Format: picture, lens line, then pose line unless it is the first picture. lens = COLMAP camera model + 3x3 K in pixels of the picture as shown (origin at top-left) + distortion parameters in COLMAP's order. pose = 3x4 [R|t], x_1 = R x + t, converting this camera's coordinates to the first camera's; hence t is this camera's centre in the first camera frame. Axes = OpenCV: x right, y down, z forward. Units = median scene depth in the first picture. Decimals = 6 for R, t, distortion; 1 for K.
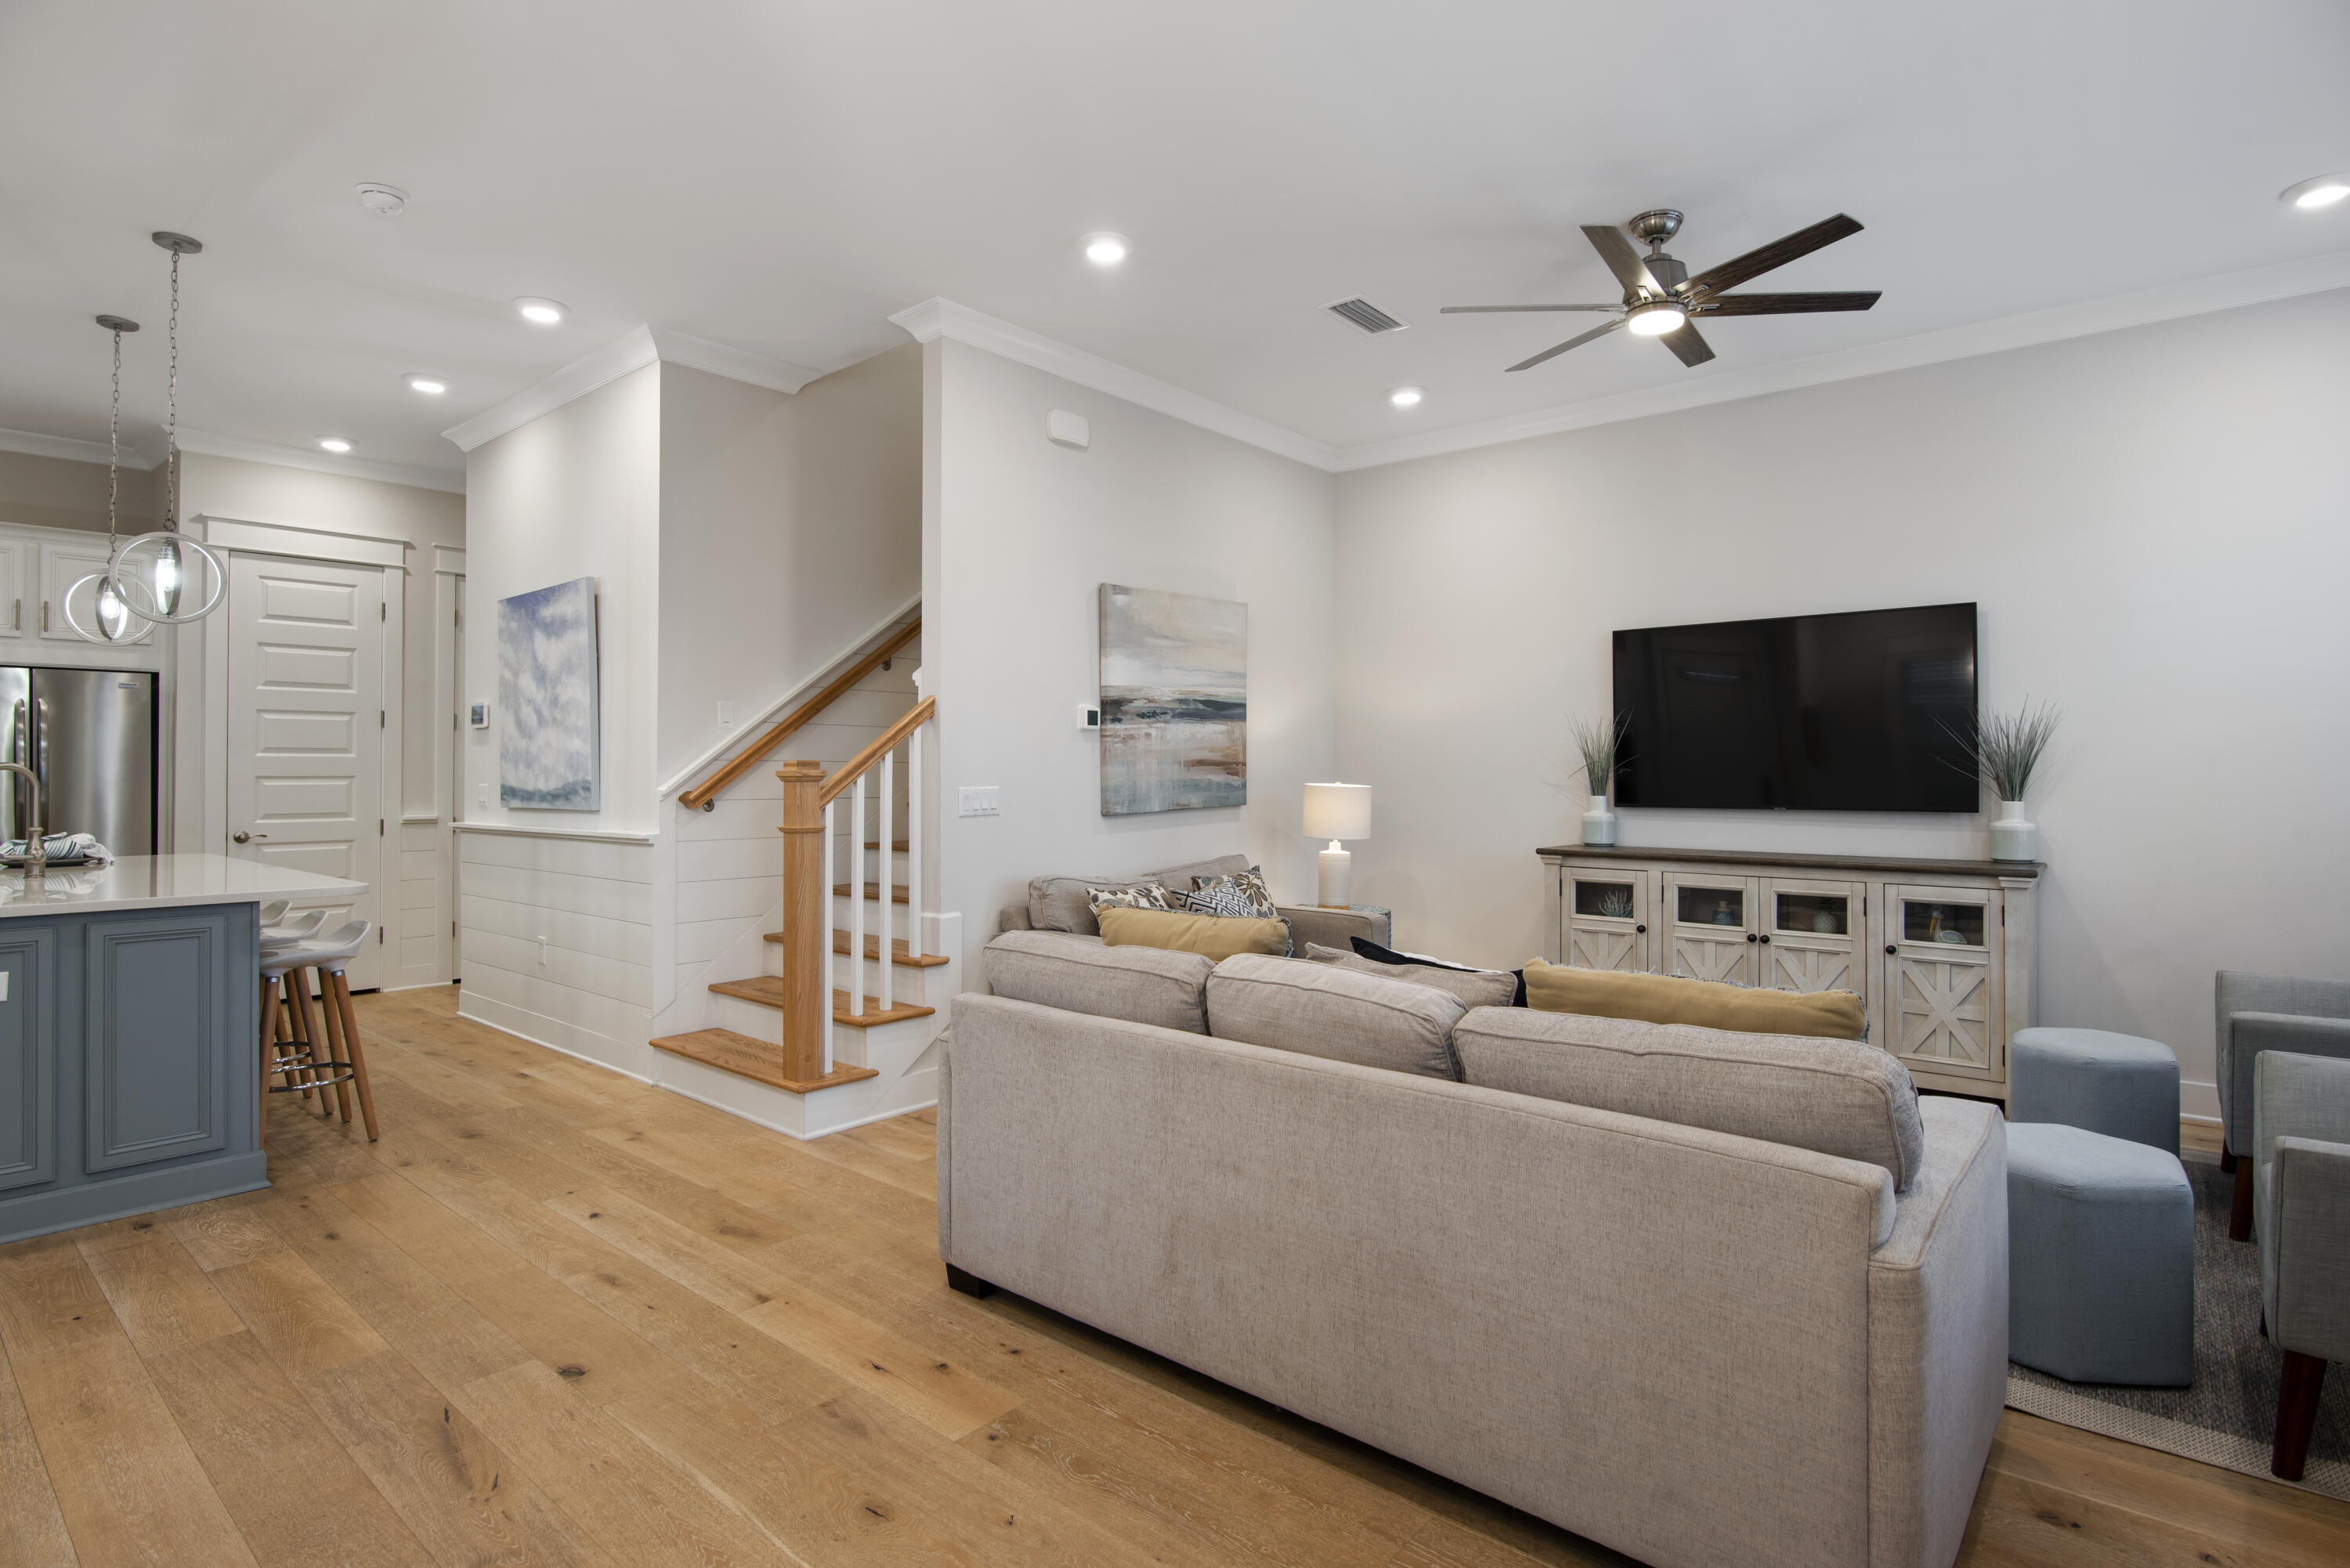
lens RADIAL K [[1165.2, 0, 1185.8], [0, 1165.2, 777.2], [0, 0, 1]] dist [0.000050, -0.000403]
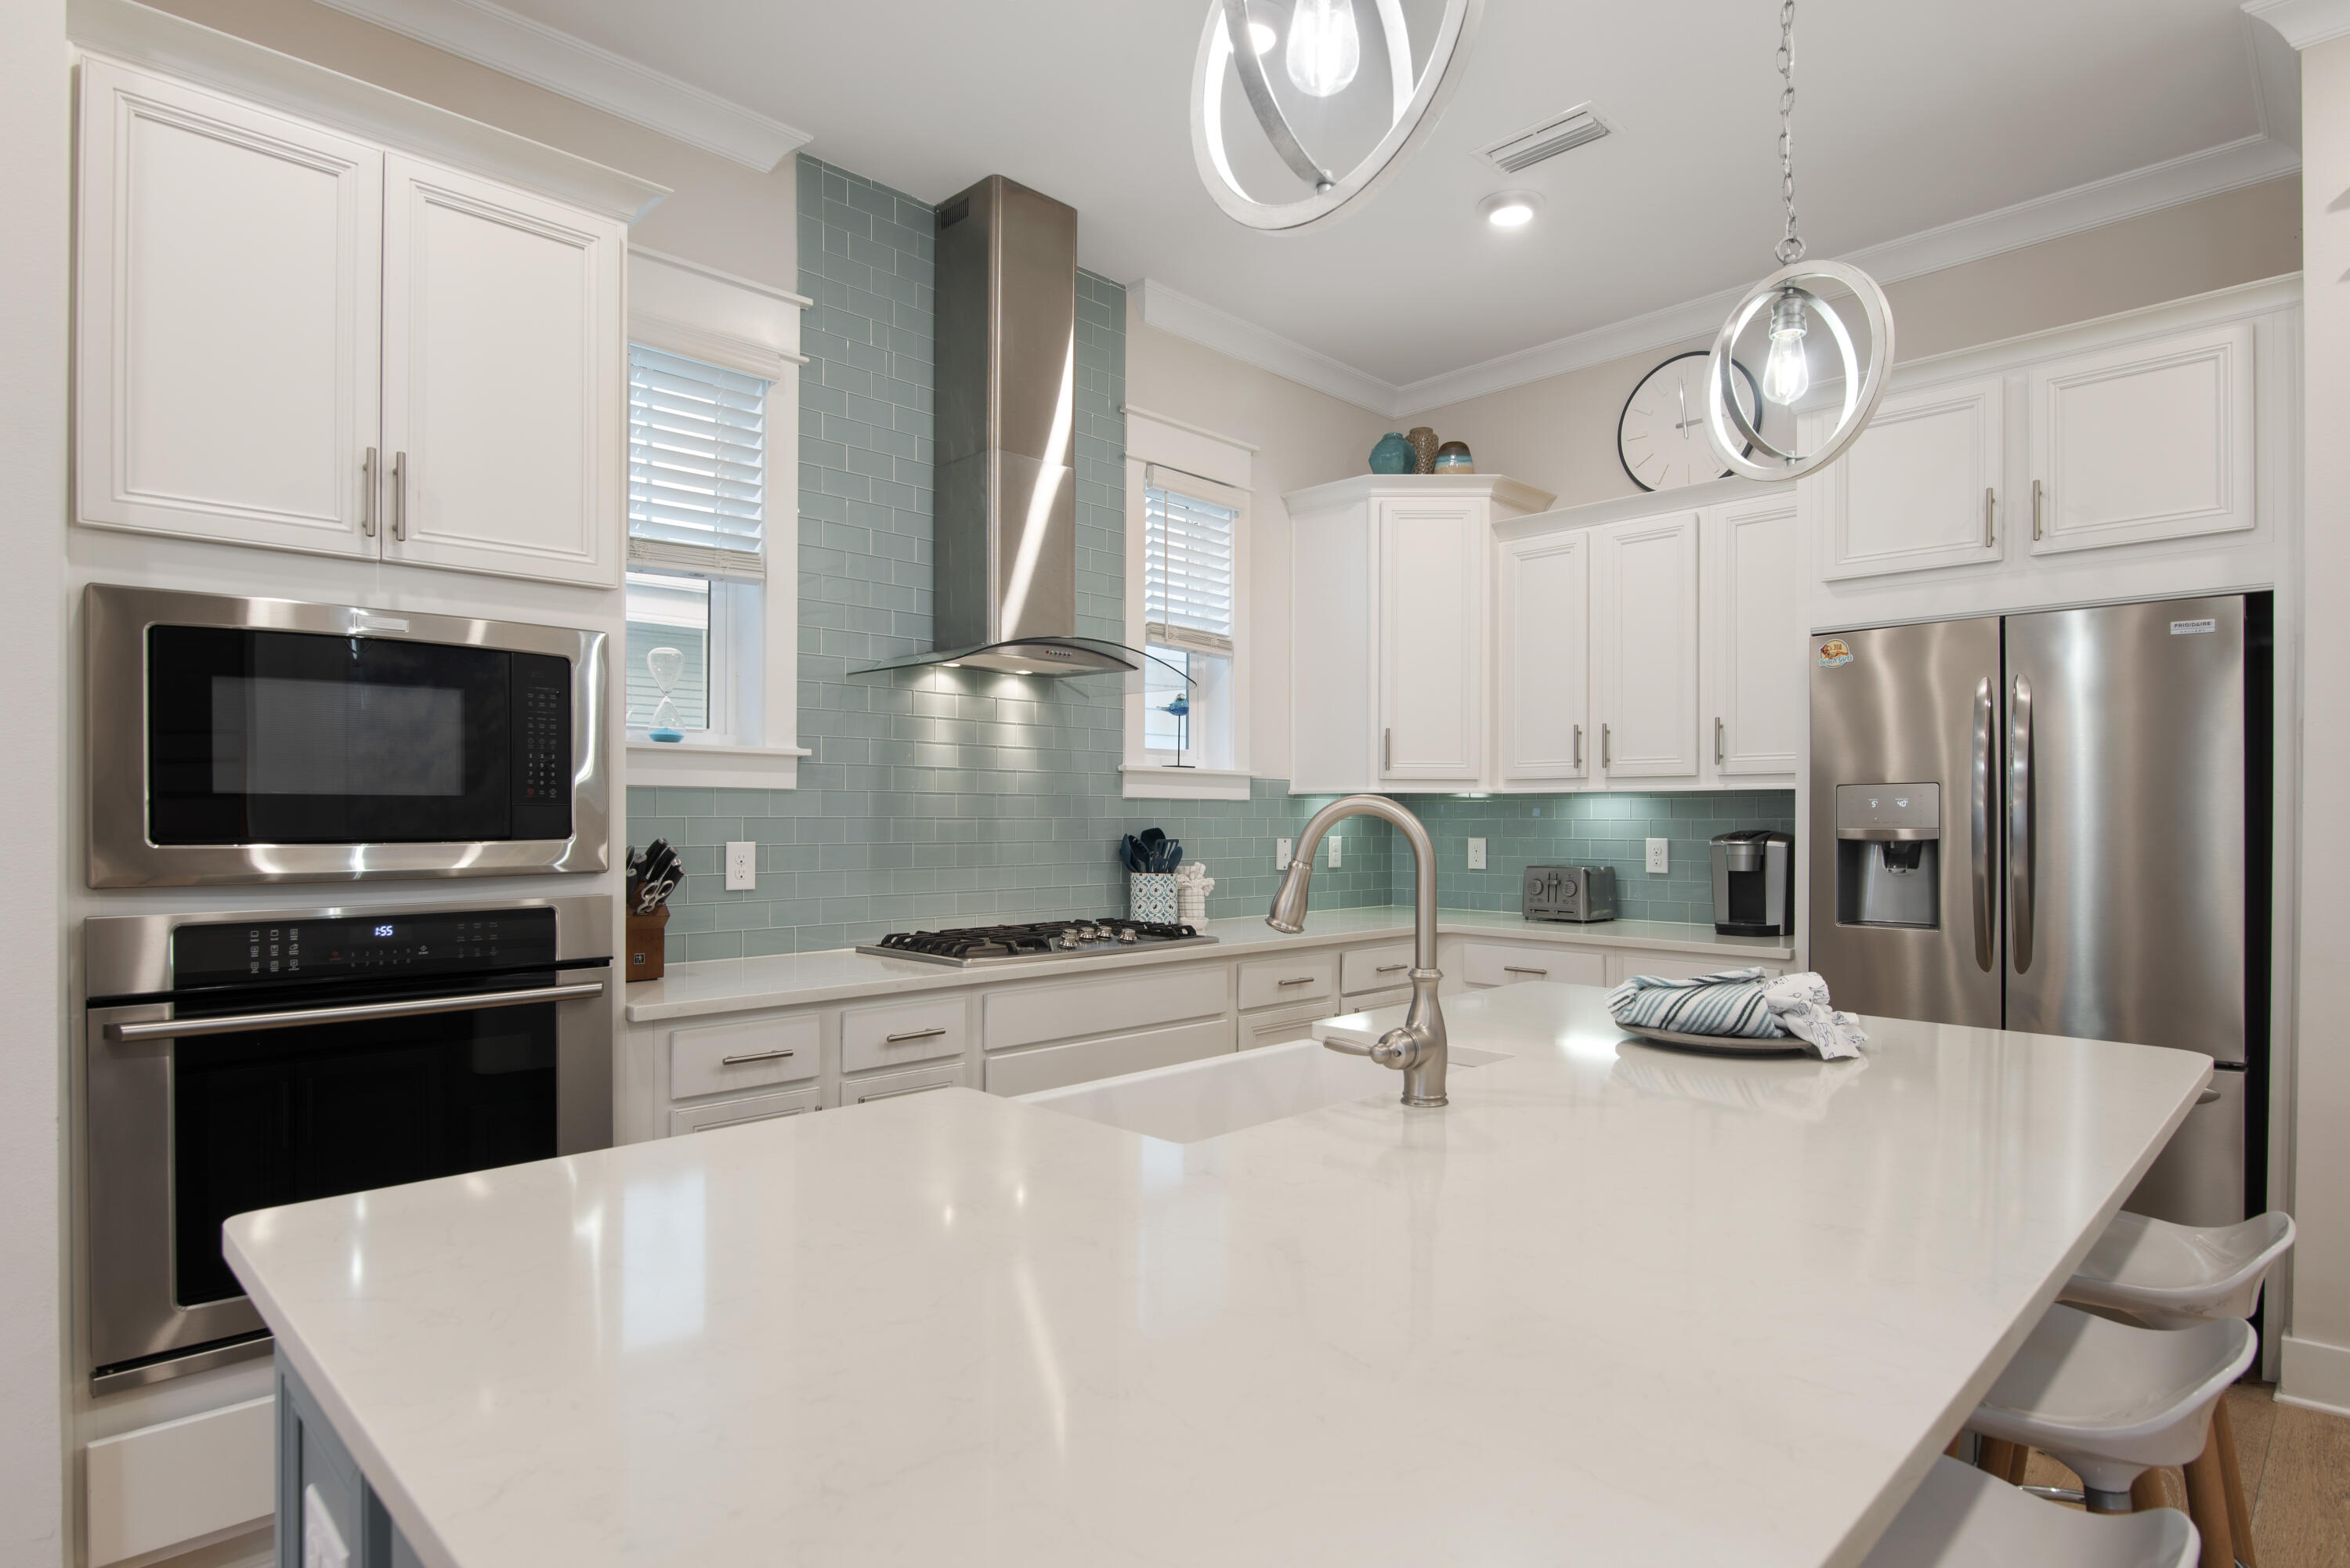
lens RADIAL K [[1233.7, 0, 1172.2], [0, 1233.7, 797.3], [0, 0, 1]] dist [0.003248, 0.000534]
pose [[-0.076551, -0.001550, -0.997064, -0.410832], [-0.006608, 0.999978, -0.001047, -0.009309], [0.997044, 0.006509, -0.076560, 0.667328]]
